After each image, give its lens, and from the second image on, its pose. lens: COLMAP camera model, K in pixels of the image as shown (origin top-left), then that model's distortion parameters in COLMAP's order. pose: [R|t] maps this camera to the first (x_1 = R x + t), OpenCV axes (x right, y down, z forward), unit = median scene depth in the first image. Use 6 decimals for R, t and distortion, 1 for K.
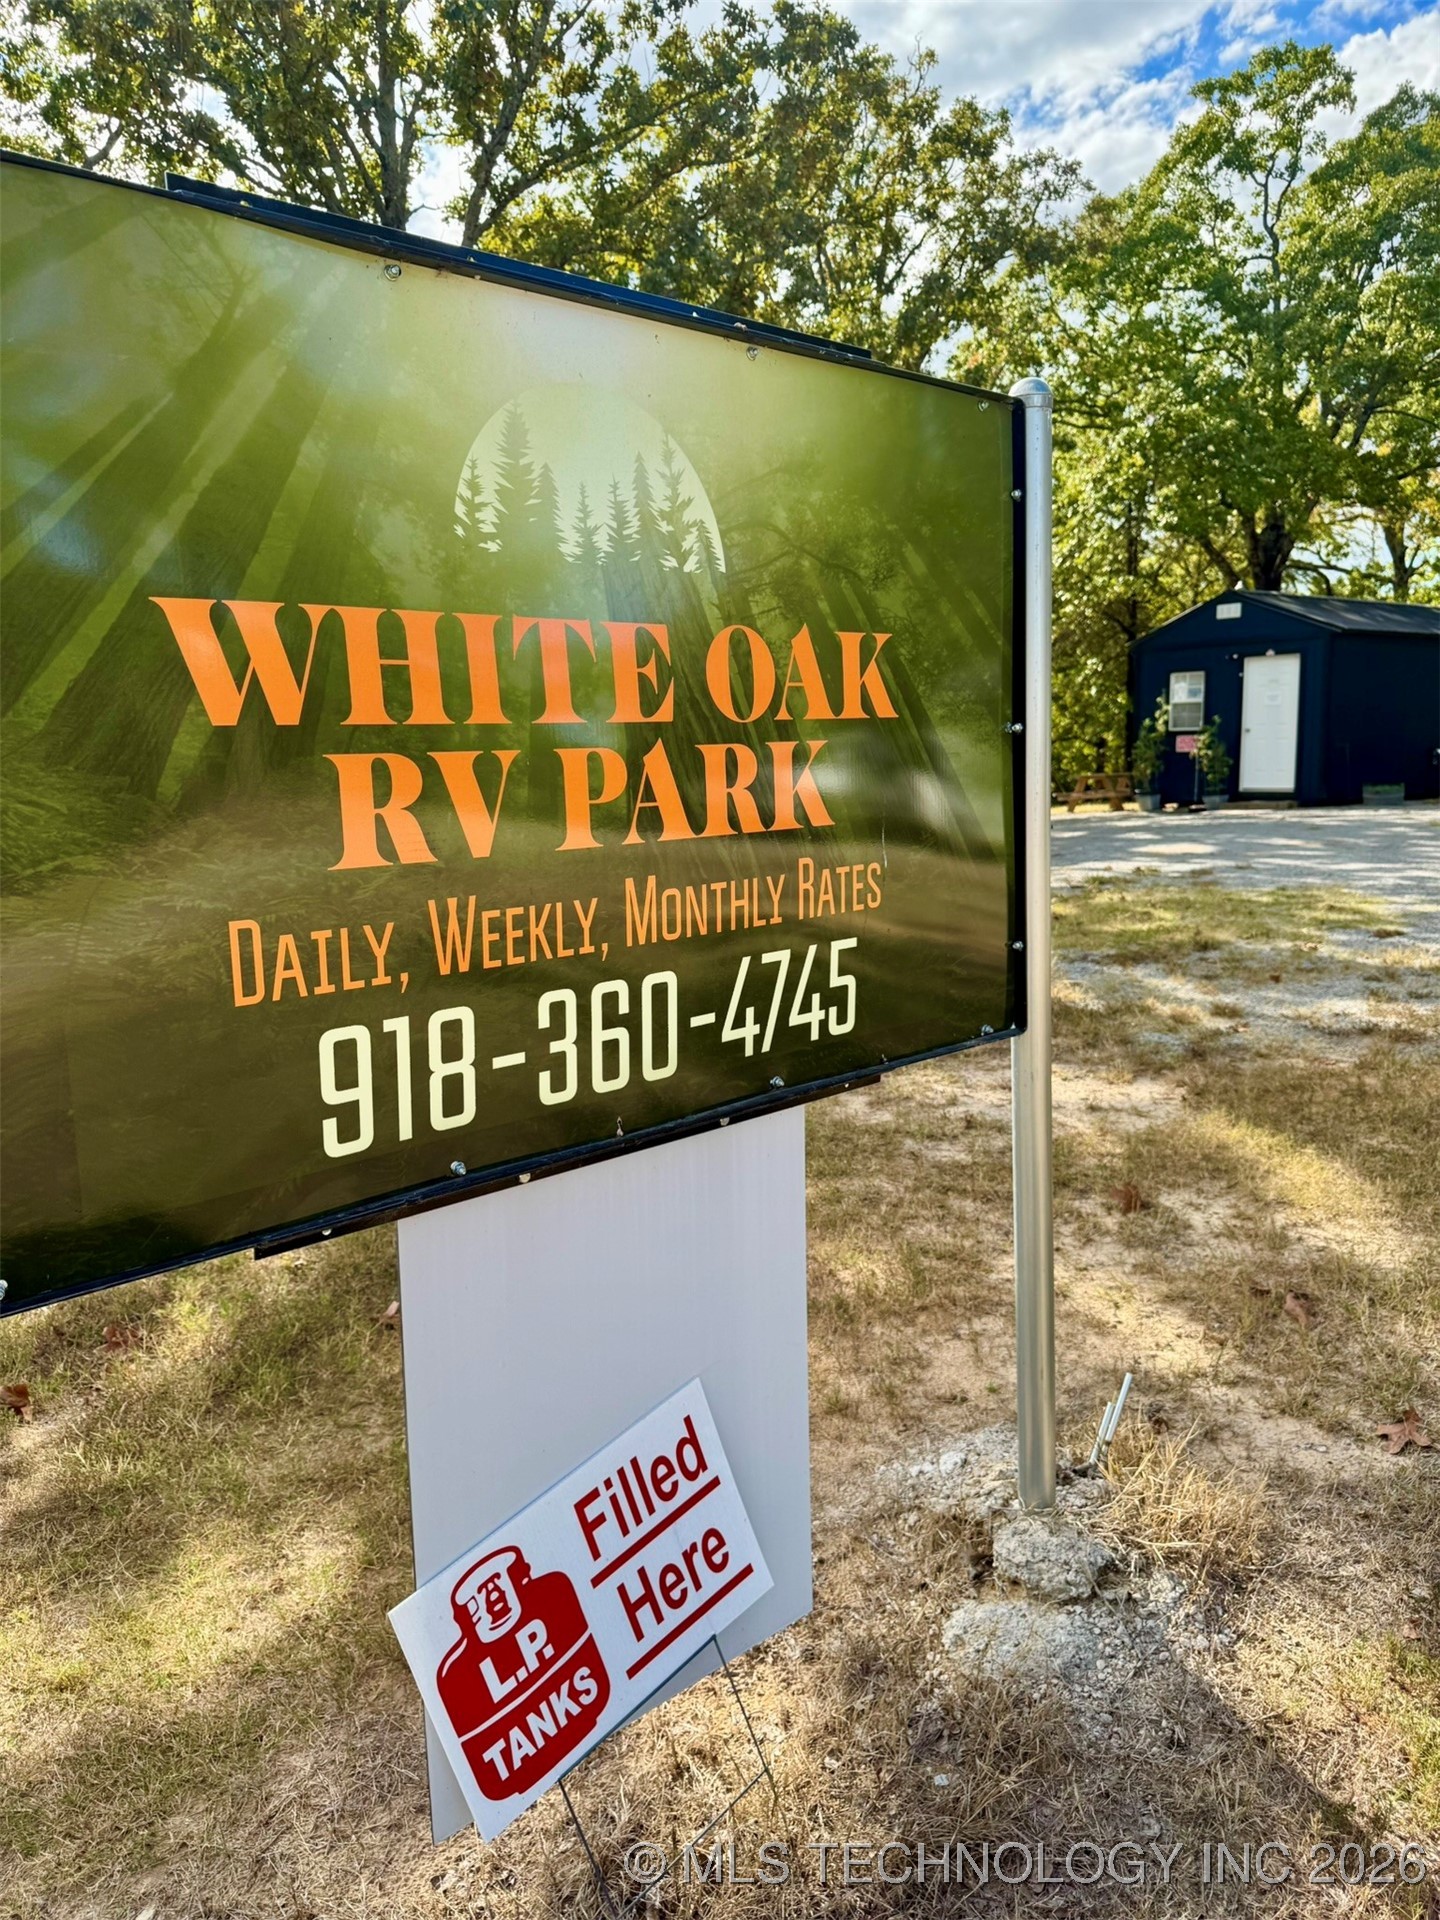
lens RADIAL K [[1353.4, 0, 720.0], [0, 1353.4, 960.0], [0, 0, 1]] dist [0.188953, -0.296238]
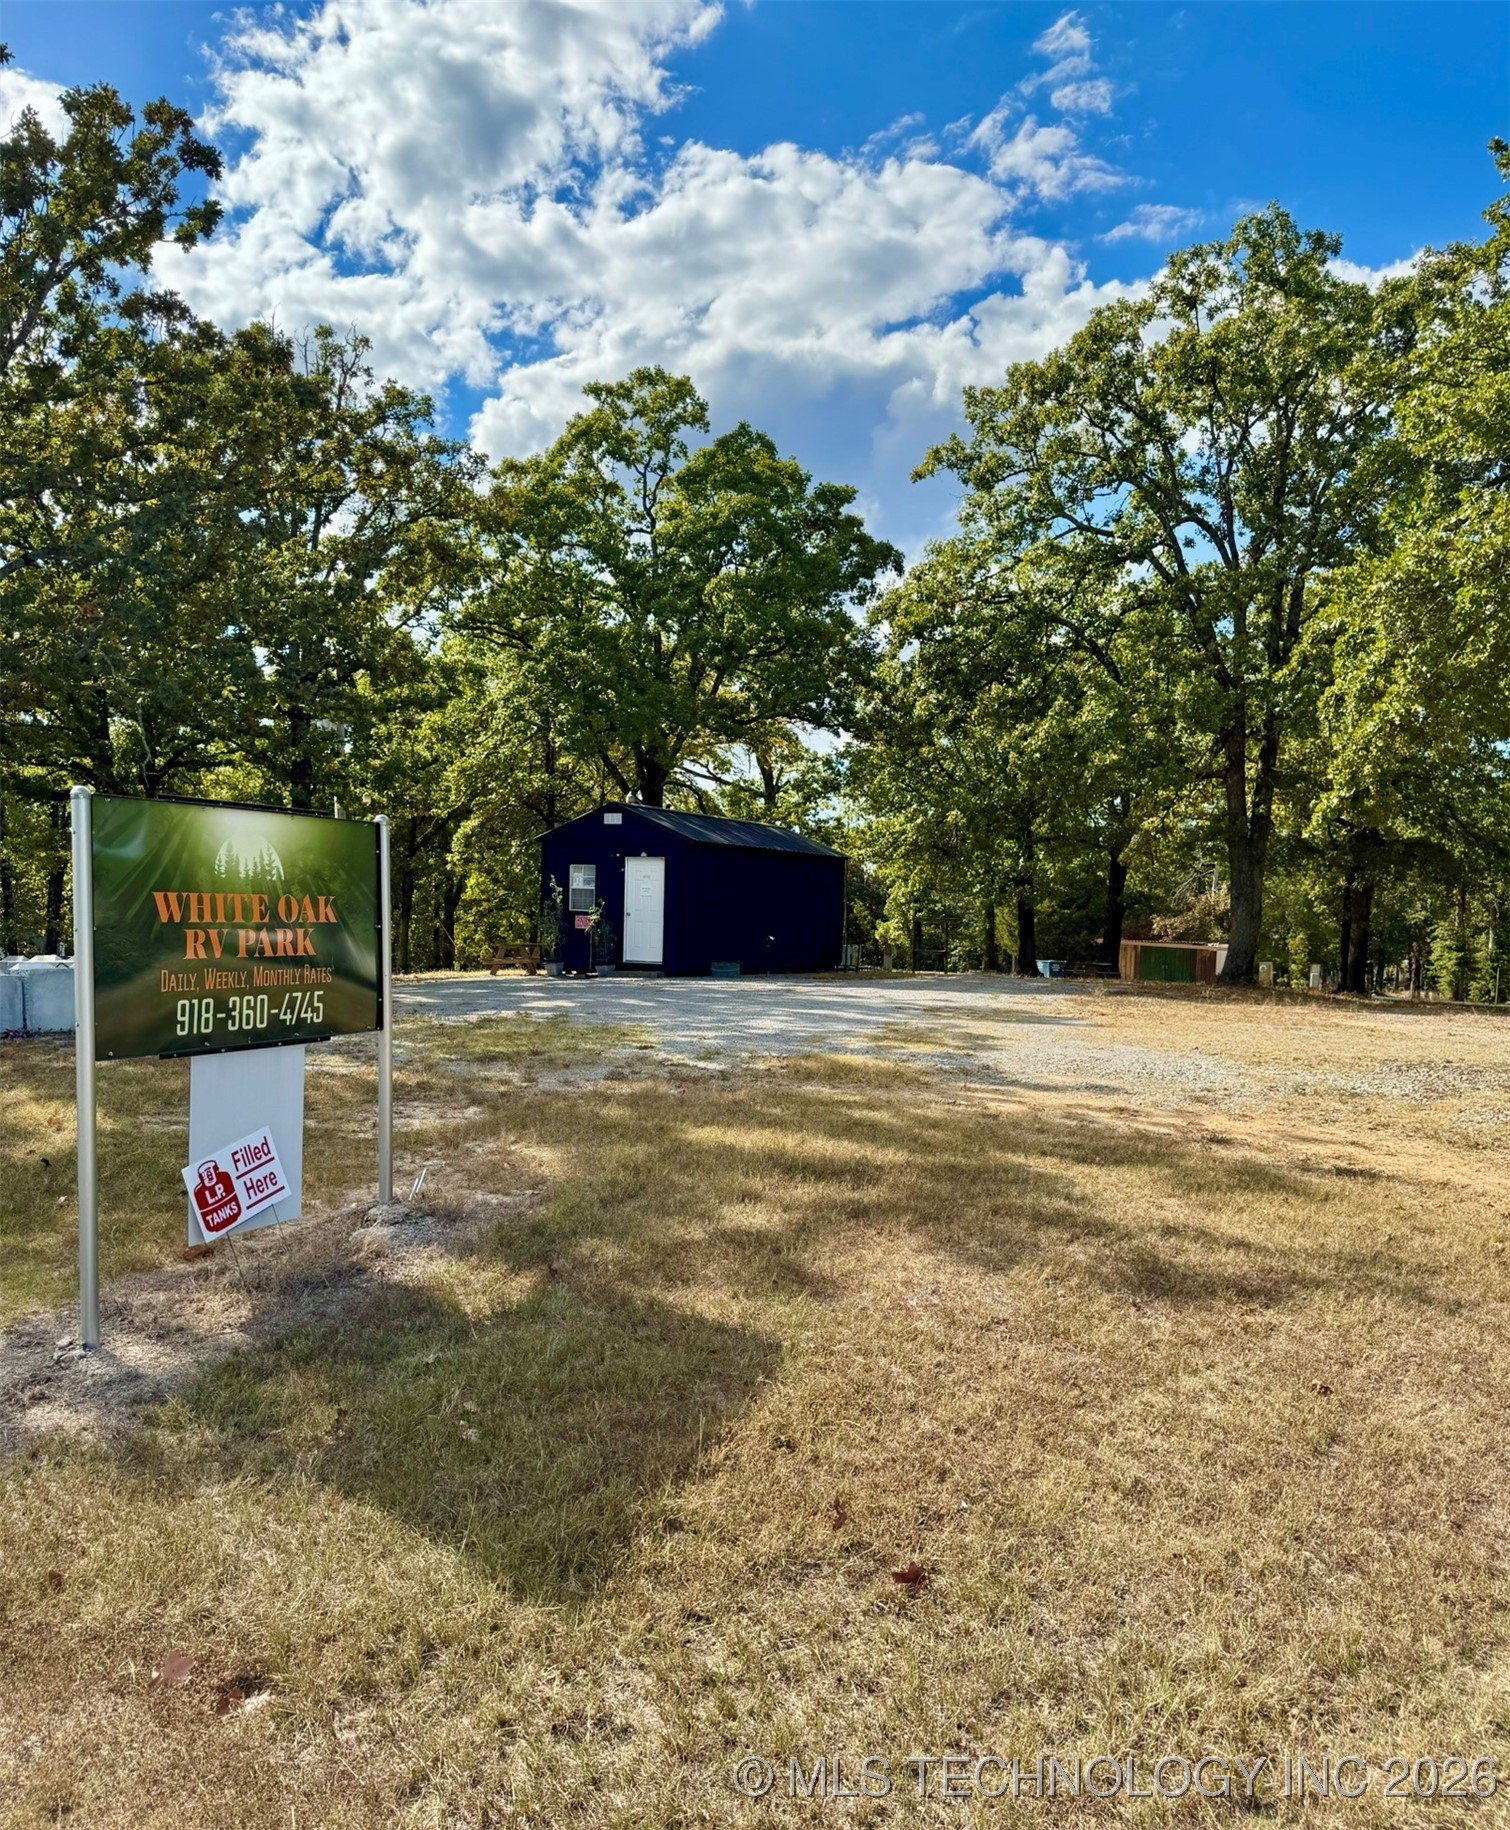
lens RADIAL K [[1423.3, 0, 785.8], [0, 1423.3, 1009.7], [0, 0, 1]] dist [0.103767, -0.091477]
pose [[0.906517, 0.020454, 0.421674, -0.329652], [0.015750, 0.996492, -0.082196, 0.316743], [-0.421876, 0.081153, 0.903014, -2.447206]]
